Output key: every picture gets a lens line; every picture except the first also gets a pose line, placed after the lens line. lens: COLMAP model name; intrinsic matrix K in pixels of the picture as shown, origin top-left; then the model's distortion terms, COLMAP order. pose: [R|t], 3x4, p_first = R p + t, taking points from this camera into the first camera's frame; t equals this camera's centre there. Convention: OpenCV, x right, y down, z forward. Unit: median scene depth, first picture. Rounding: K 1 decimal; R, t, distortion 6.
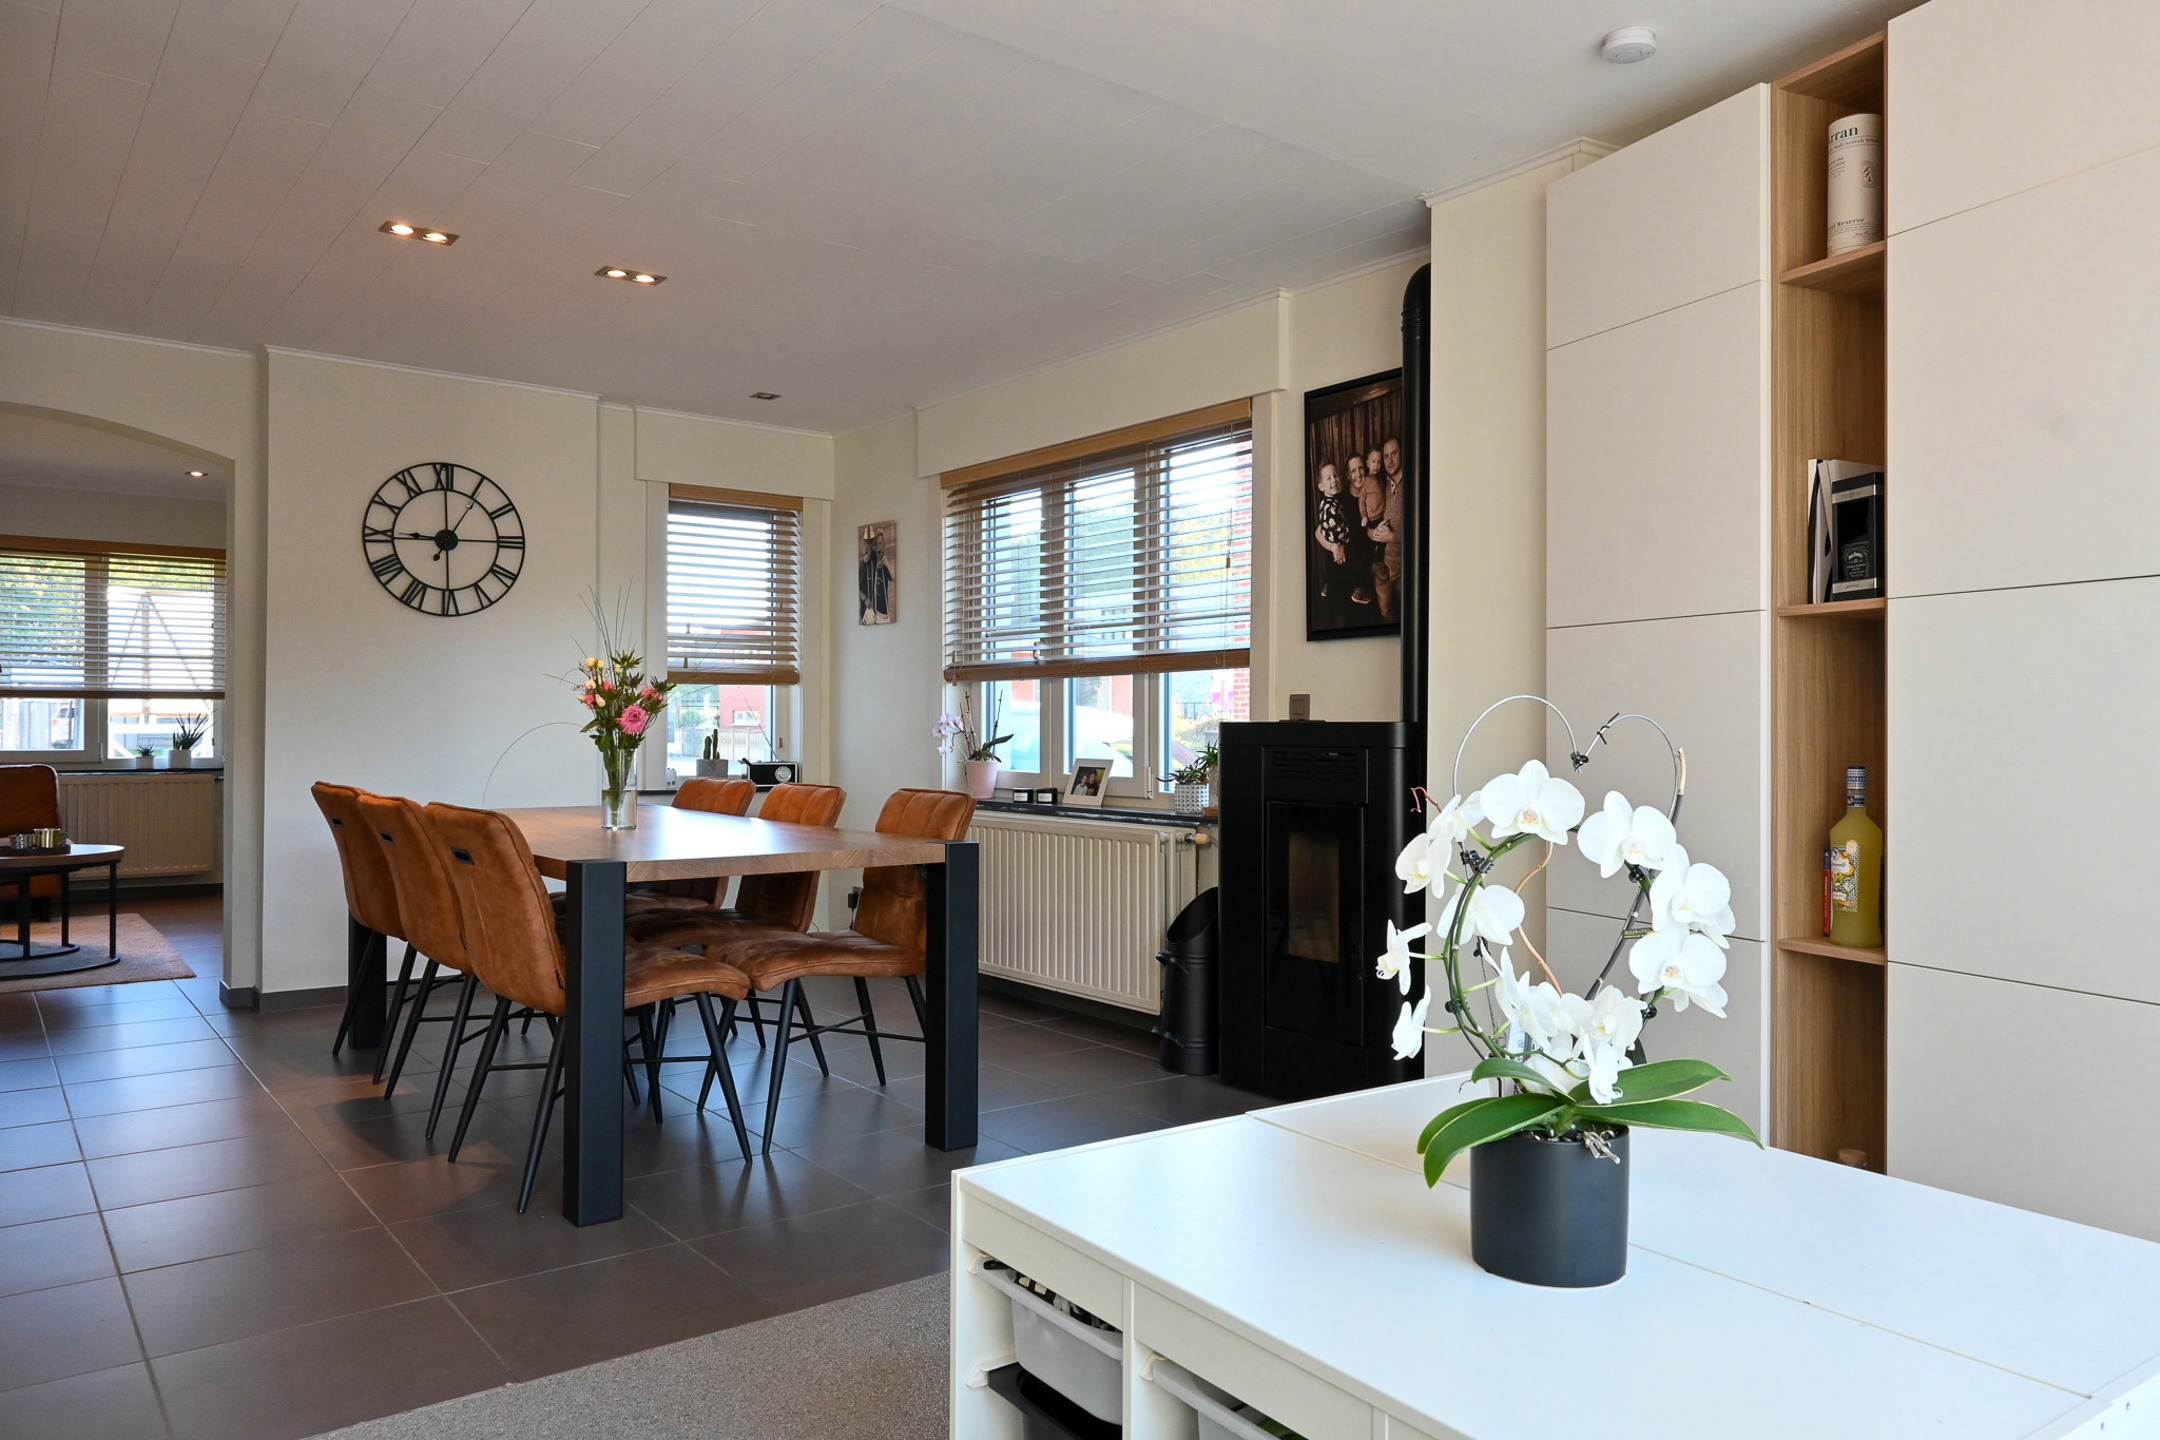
lens RADIAL K [[1484.8, 0, 1080.0], [0, 1484.8, 720.0], [0, 0, 1]] dist [0.004057, -0.001791]
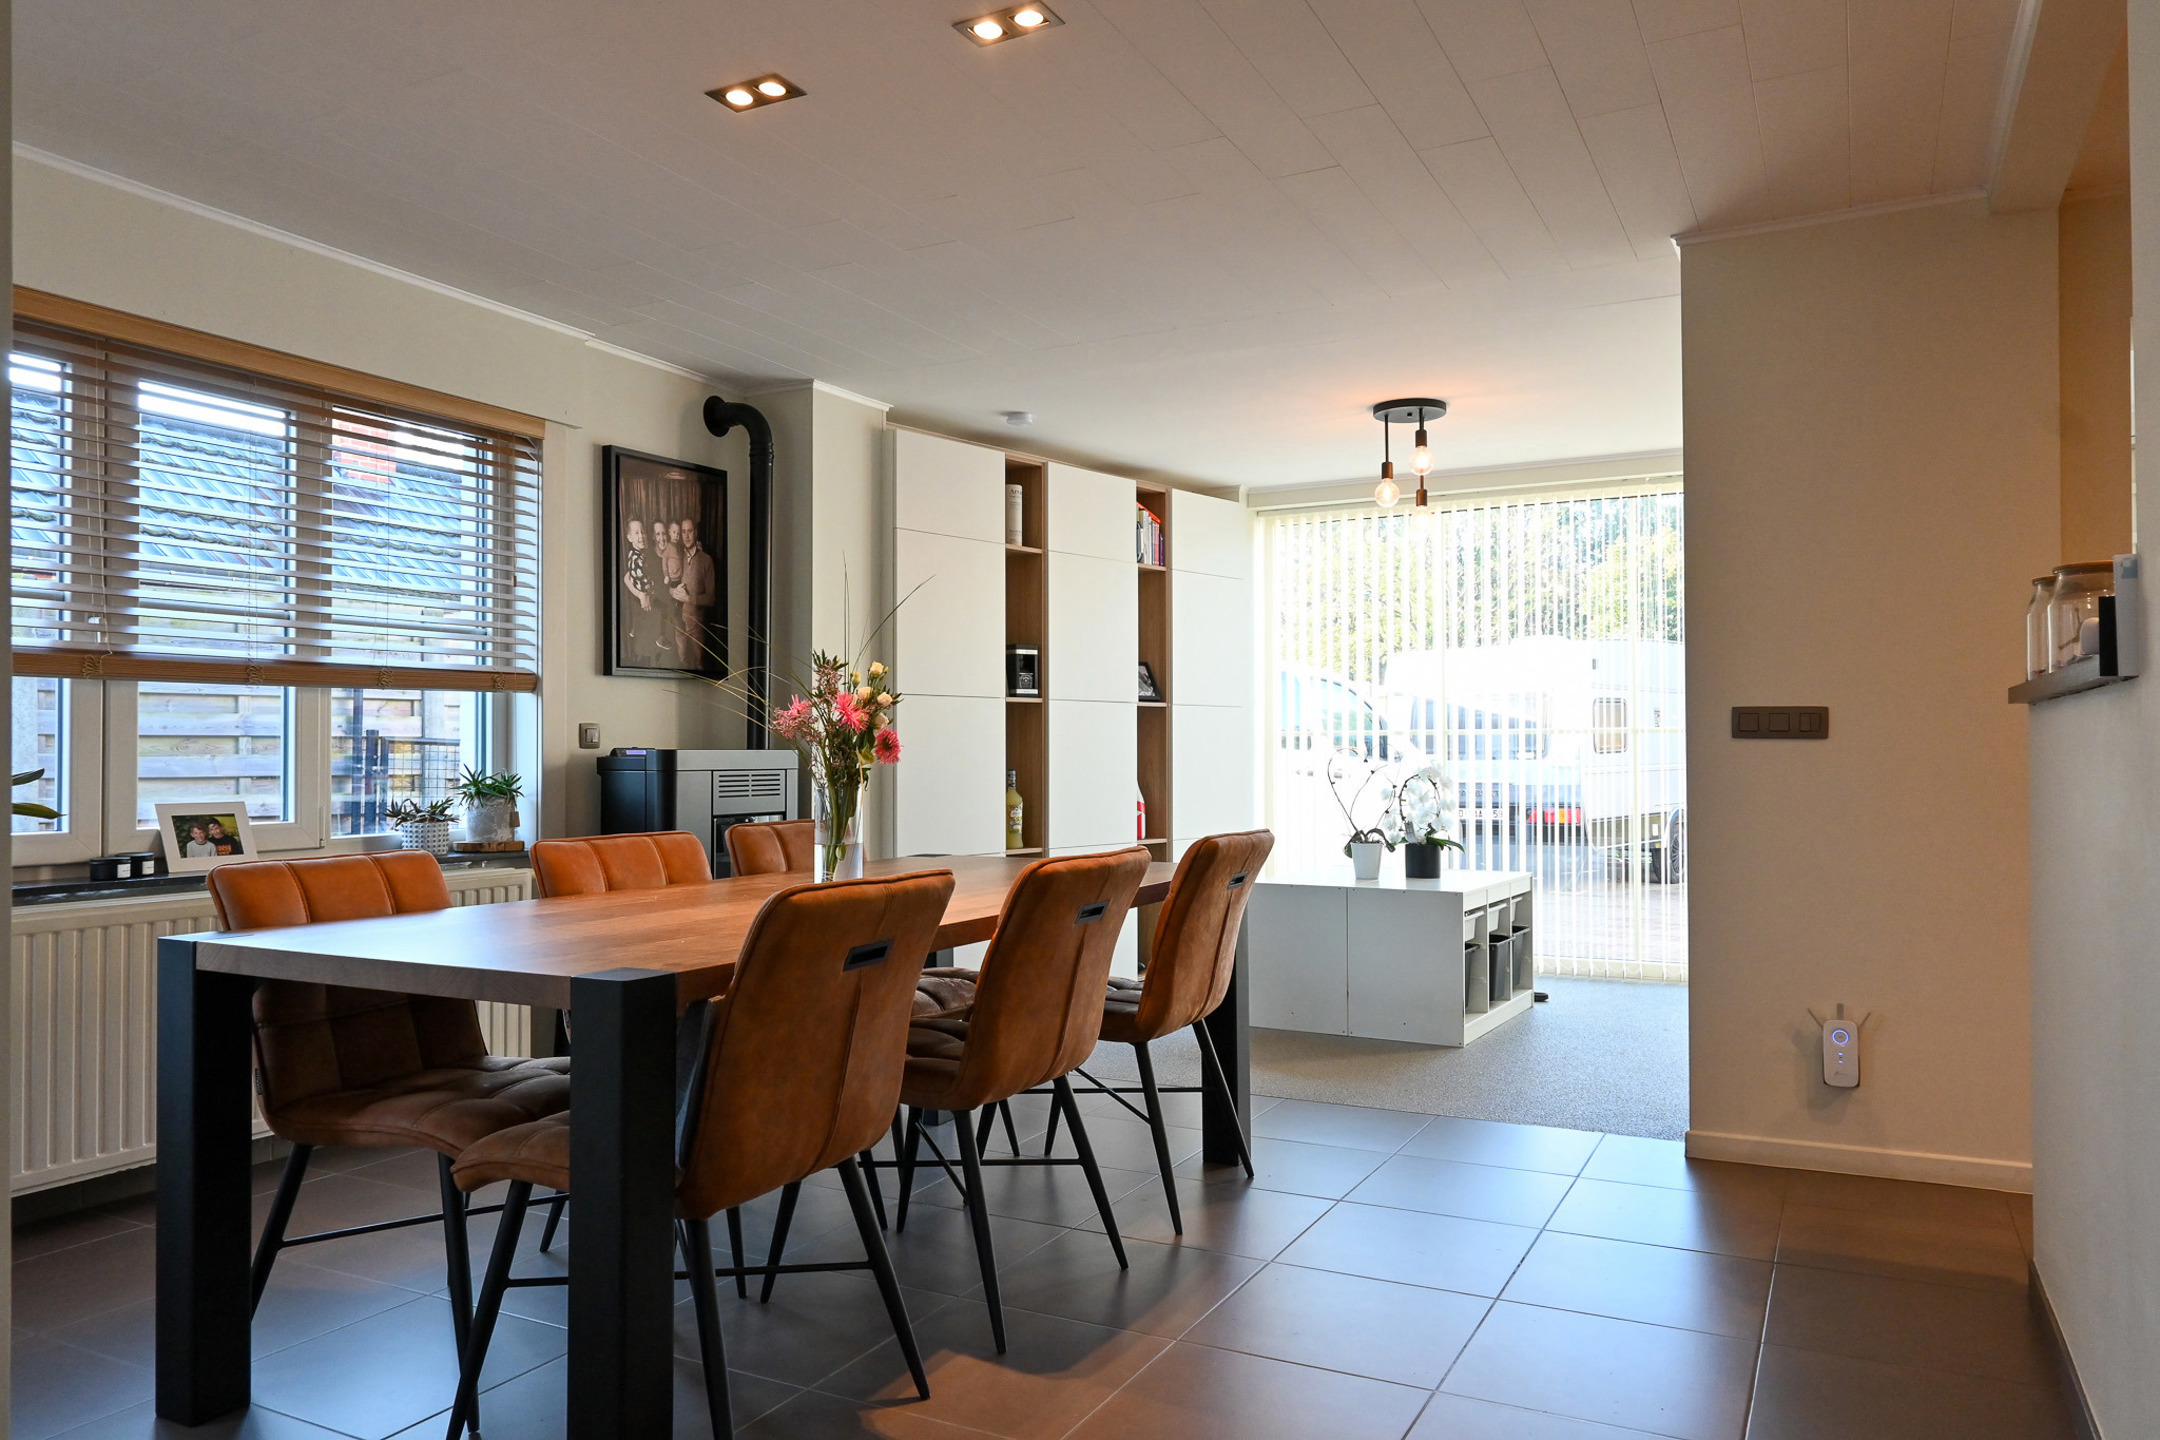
lens RADIAL K [[1484.8, 0, 1080.0], [0, 1484.8, 720.0], [0, 0, 1]] dist [0.004057, -0.001791]
pose [[-0.410034, 0.022478, 0.911793, -0.767466], [0.000870, 0.999705, -0.024254, 0.004844], [-0.912070, -0.009152, -0.409933, 0.893730]]
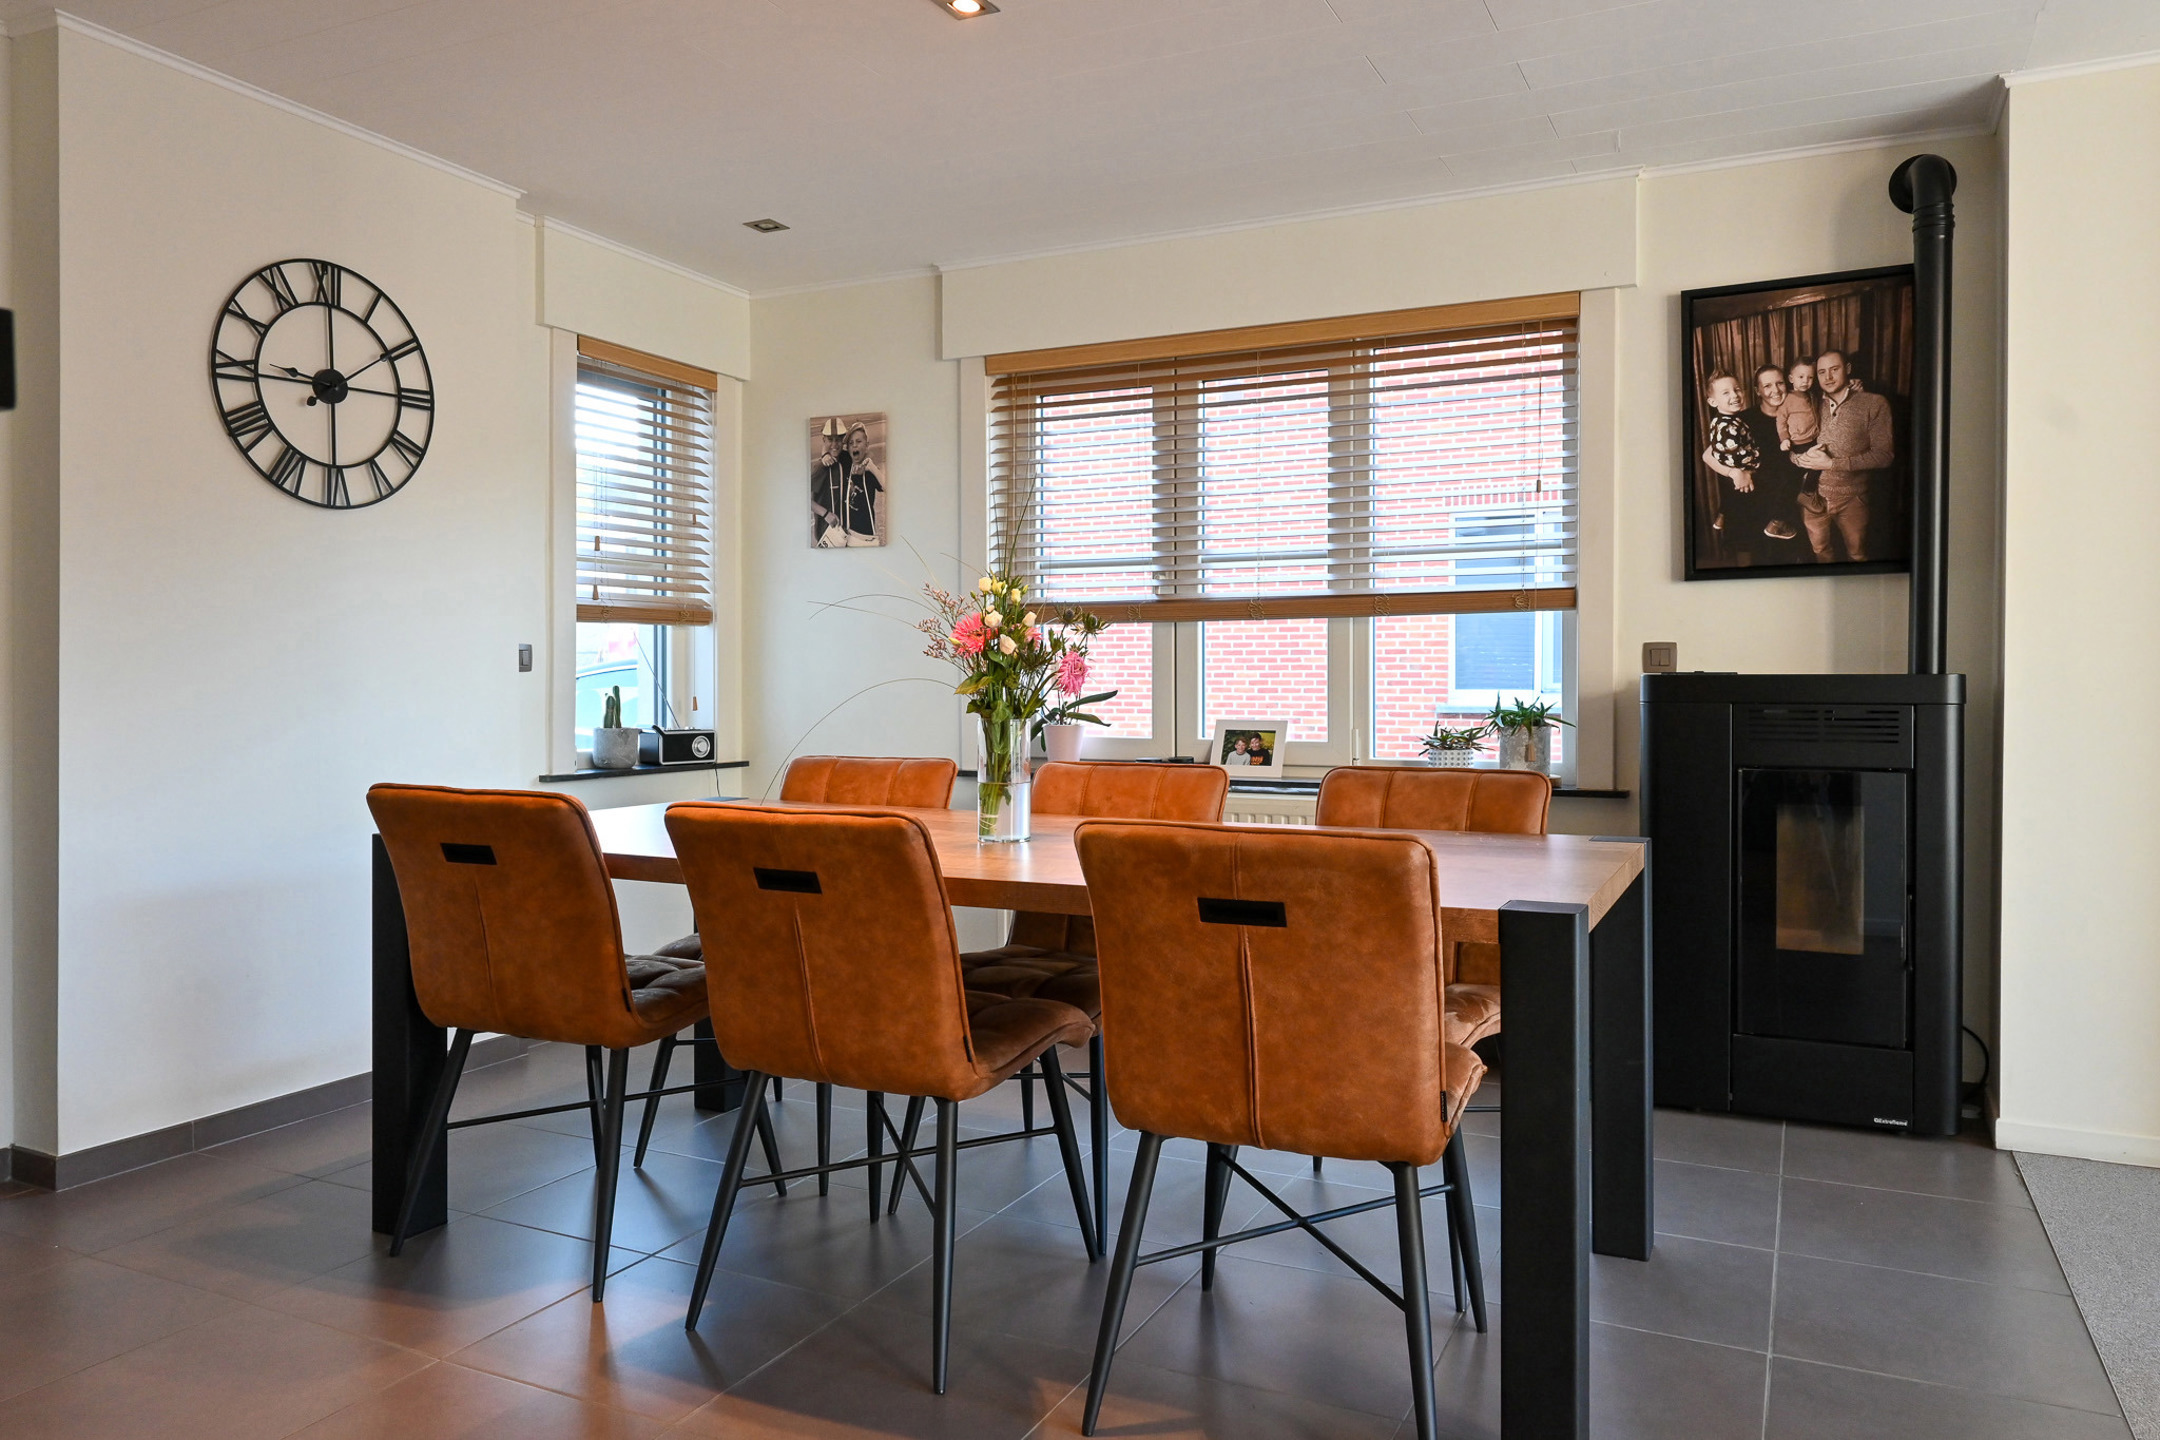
lens RADIAL K [[1485.5, 0, 1085.0], [0, 1485.5, 685.1], [0, 0, 1]] dist [-0.000036, -0.002036]
pose [[0.894837, -0.005435, 0.446361, -0.428493], [0.001316, 0.999954, 0.009539, -0.001005], [-0.446392, -0.007948, 0.894802, 0.303404]]
